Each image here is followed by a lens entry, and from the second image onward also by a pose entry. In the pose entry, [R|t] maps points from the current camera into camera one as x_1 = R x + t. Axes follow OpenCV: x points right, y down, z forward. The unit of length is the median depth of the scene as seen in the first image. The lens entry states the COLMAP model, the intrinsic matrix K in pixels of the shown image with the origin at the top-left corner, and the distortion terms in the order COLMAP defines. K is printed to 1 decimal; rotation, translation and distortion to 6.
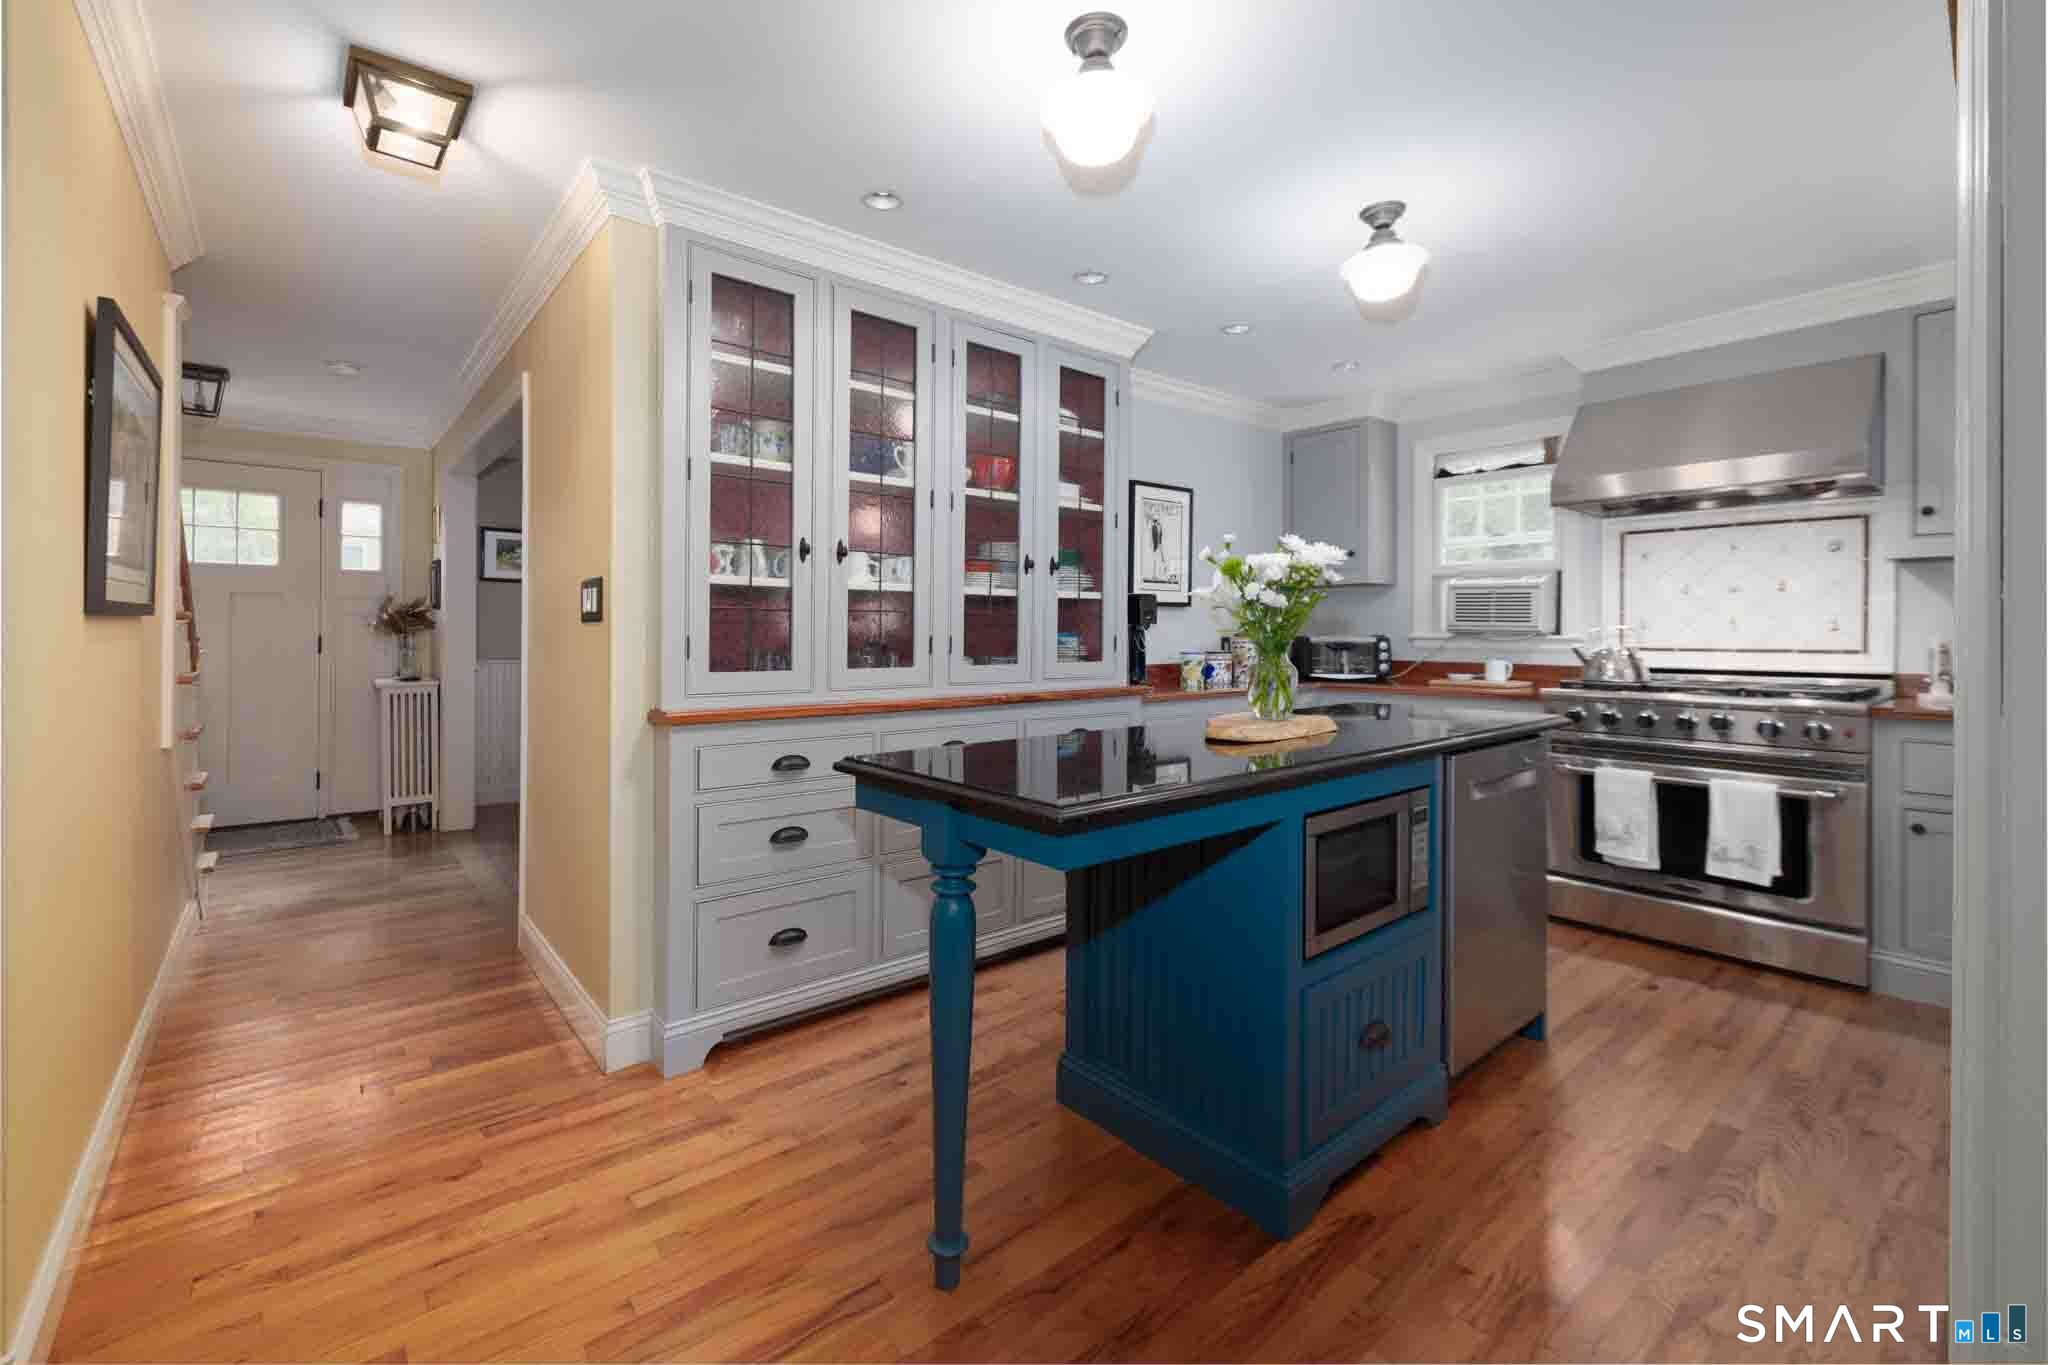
lens RADIAL K [[877.7, 0, 1026.3], [0, 877.7, 633.9], [0, 0, 1]] dist [0.000153, 0.000034]
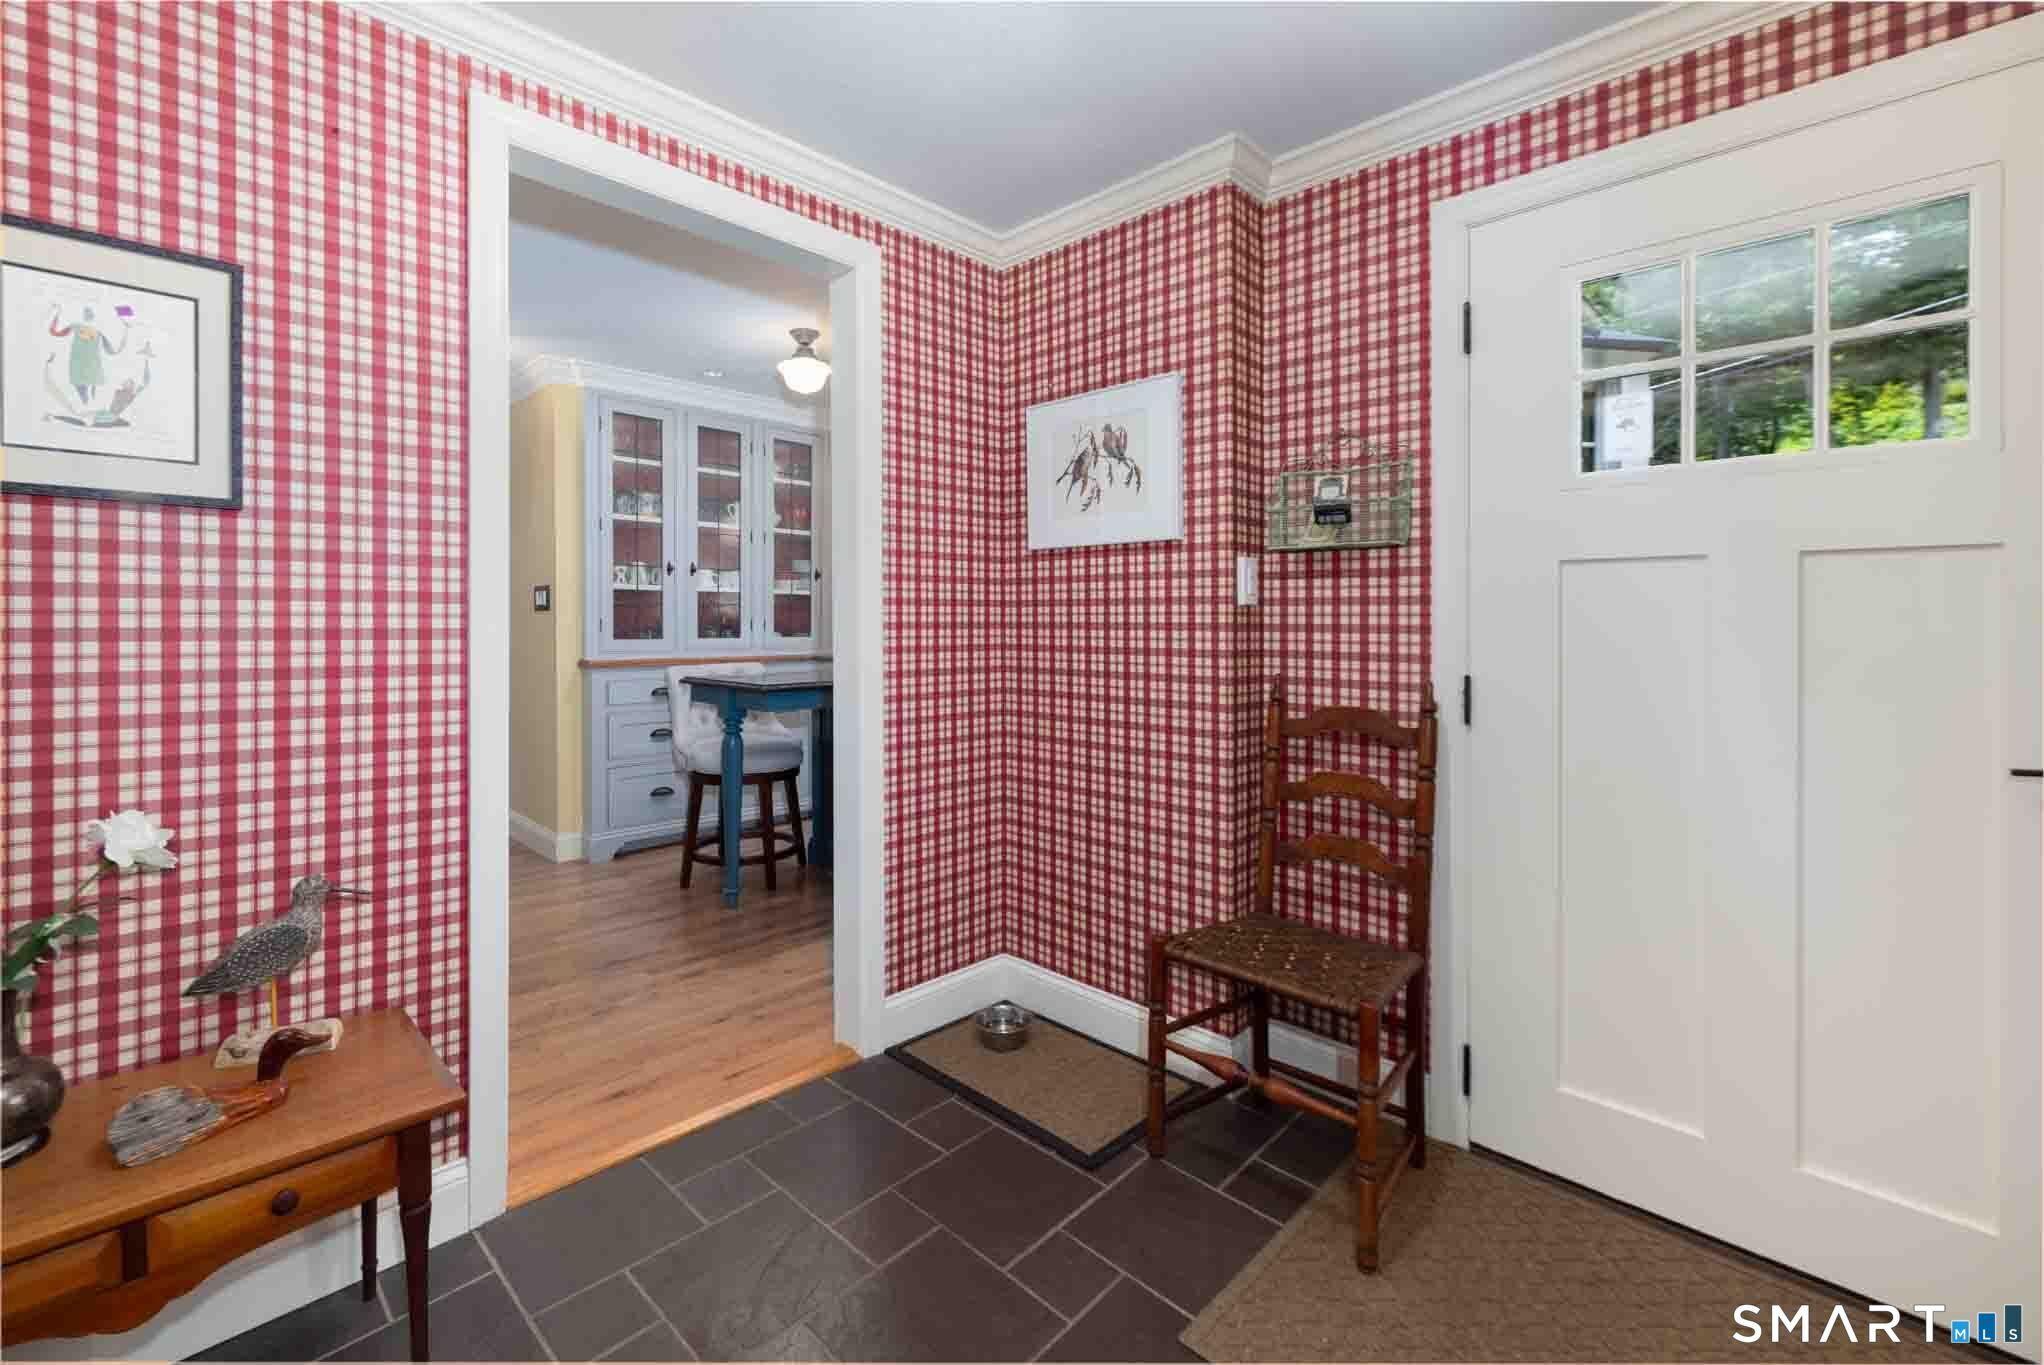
lens RADIAL K [[876.0, 0, 1024.3], [0, 876.0, 634.0], [0, 0, 1]] dist [0.000153, 0.000034]
pose [[0.994050, -0.000865, 0.108917, 0.158672], [-0.000853, 0.999876, 0.015720, 0.002627], [-0.108917, -0.015720, 0.993927, -0.496236]]
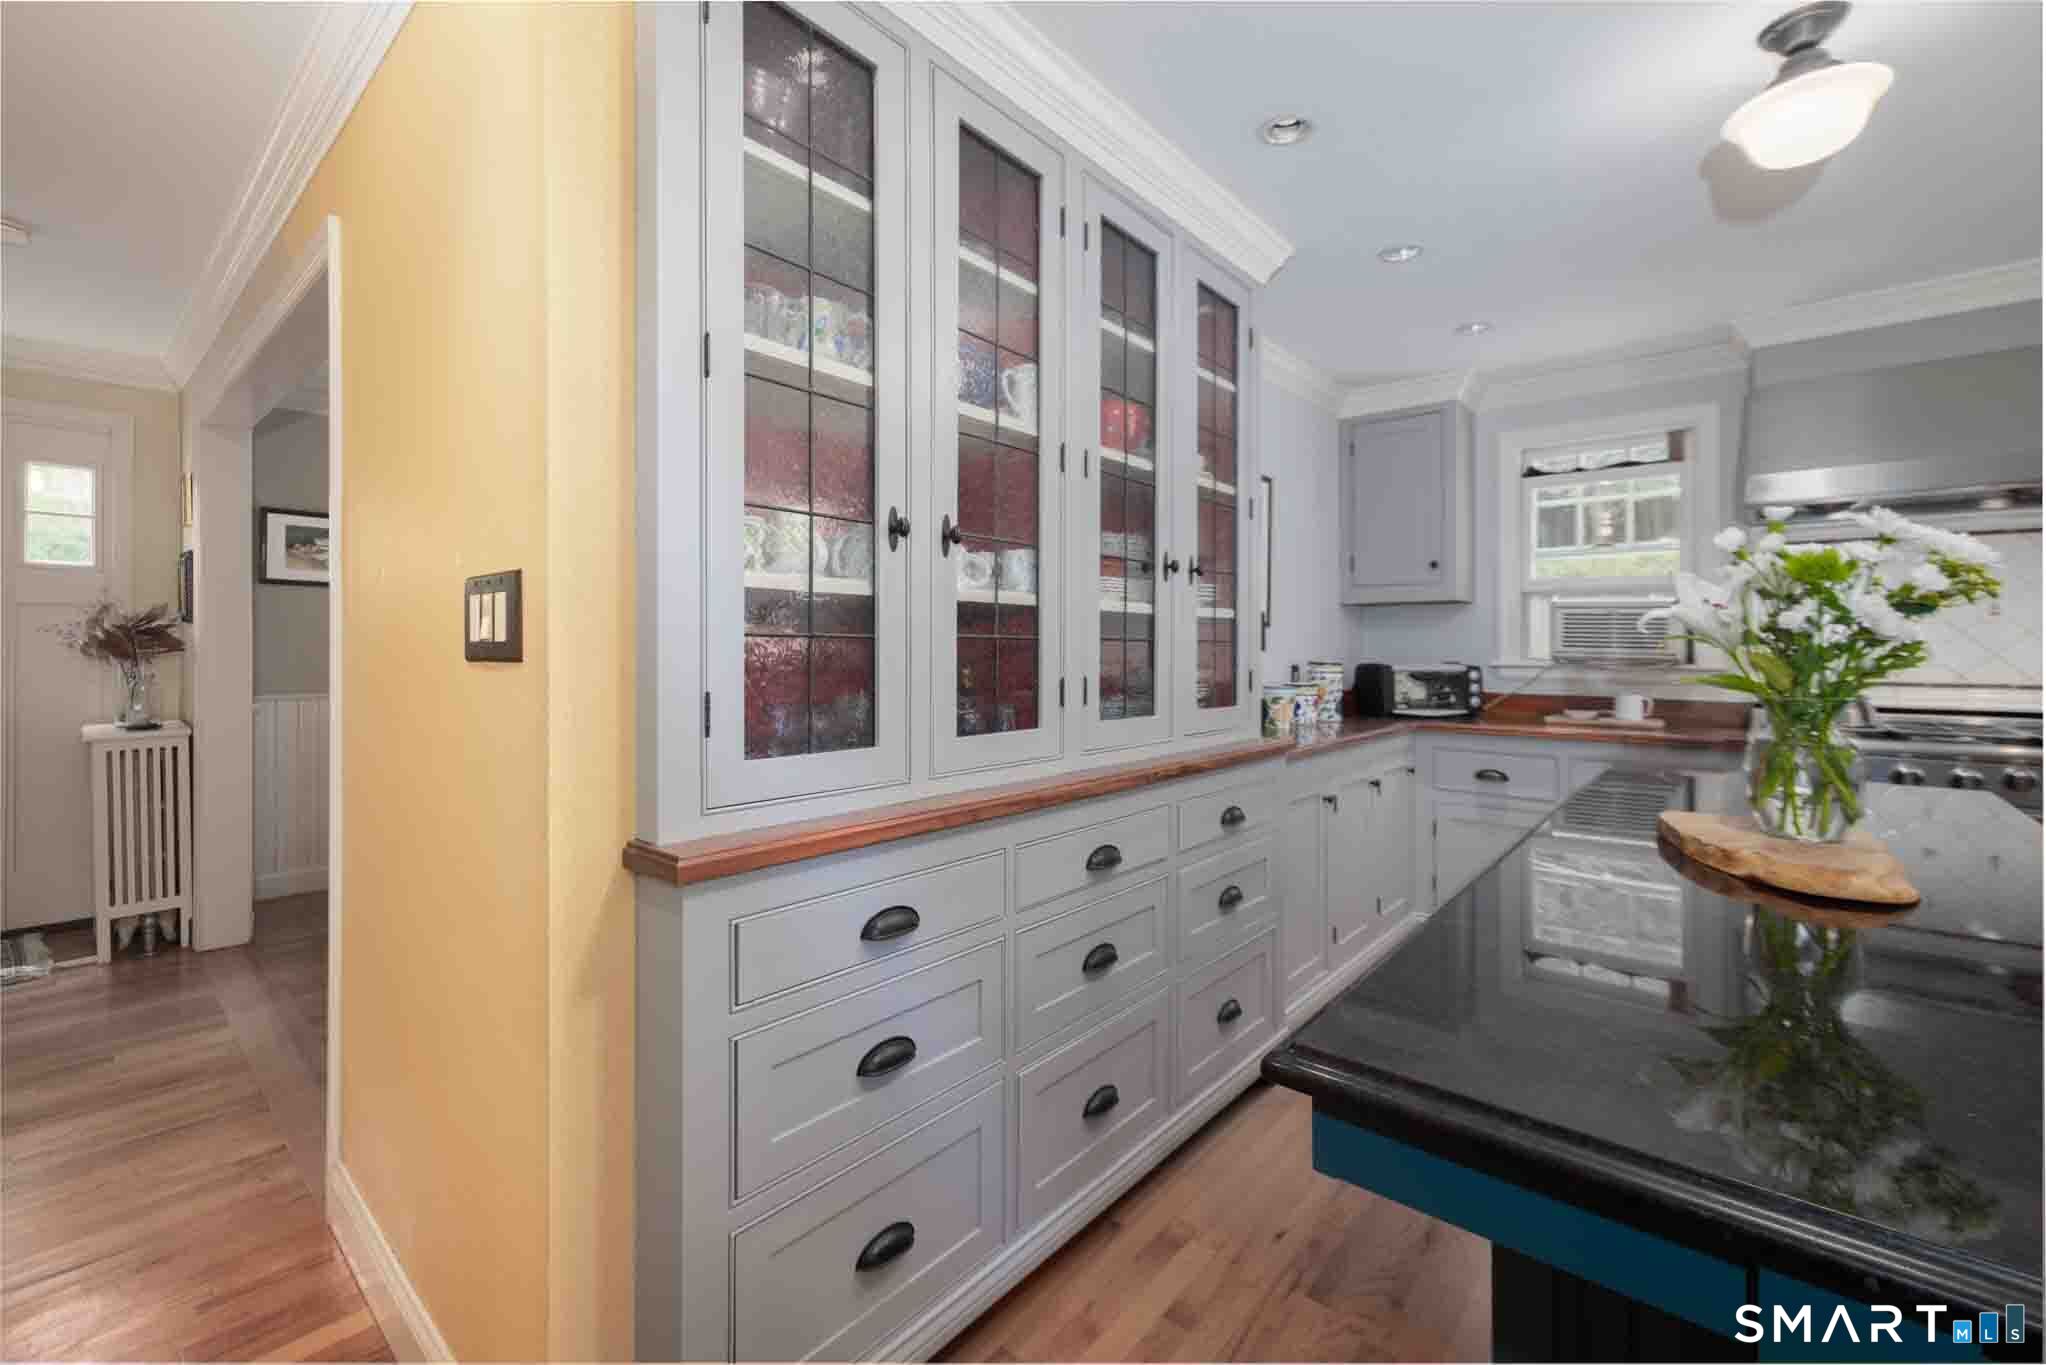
lens RADIAL K [[864.8, 0, 1014.2], [0, 864.8, 654.7], [0, 0, 1]] dist [0.000961, 0.000029]
pose [[0.988330, 0.001601, 0.152321, -0.168433], [-0.002918, 0.999960, 0.008422, -0.013361], [-0.152301, -0.008768, 0.988295, 0.286490]]
